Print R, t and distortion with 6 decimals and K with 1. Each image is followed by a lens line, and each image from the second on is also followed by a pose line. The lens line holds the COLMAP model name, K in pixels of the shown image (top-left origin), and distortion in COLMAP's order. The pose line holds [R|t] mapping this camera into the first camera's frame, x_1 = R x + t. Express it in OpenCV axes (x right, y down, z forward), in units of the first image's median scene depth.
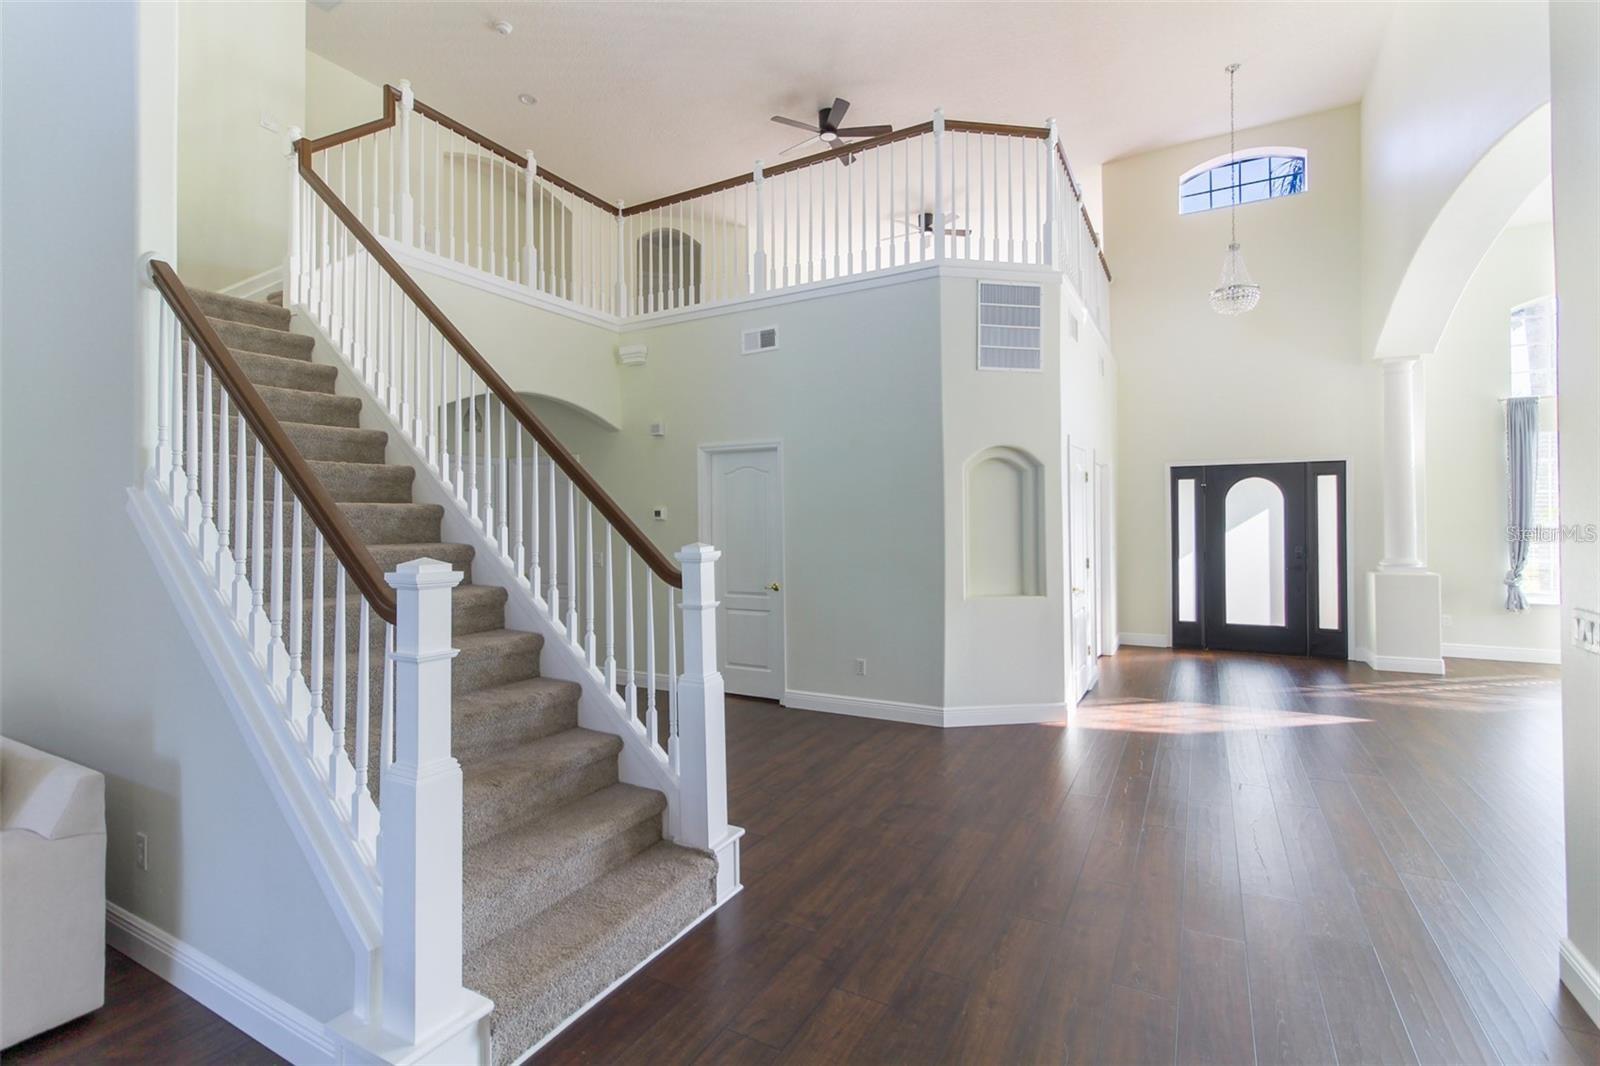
lens RADIAL K [[745.0, 0, 794.8], [0, 745.0, 522.4], [0, 0, 1]] dist [0.004014, 0.000462]
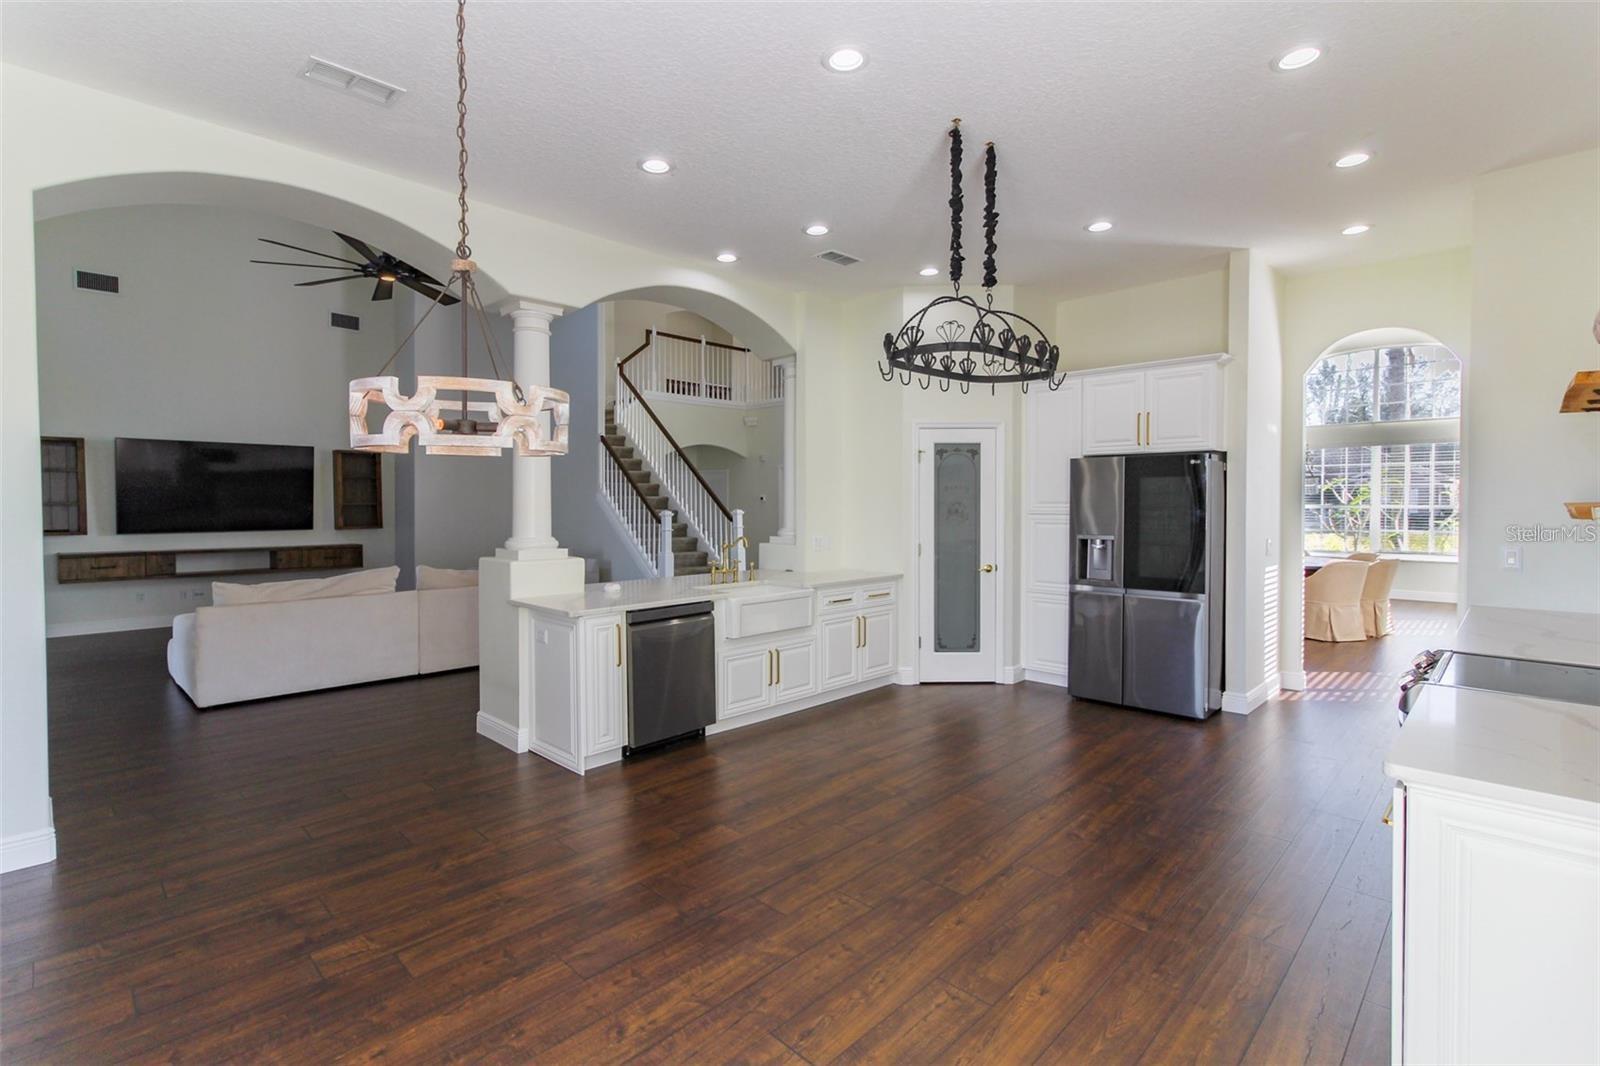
lens RADIAL K [[745.0, 0, 800.1], [0, 745.0, 526.3], [0, 0, 1]] dist [0.004014, 0.000462]
pose [[0.967731, 0.011218, -0.251735, 0.860174], [-0.004061, 0.999573, 0.028931, 0.007403], [0.251952, -0.026975, 0.967364, -1.909289]]
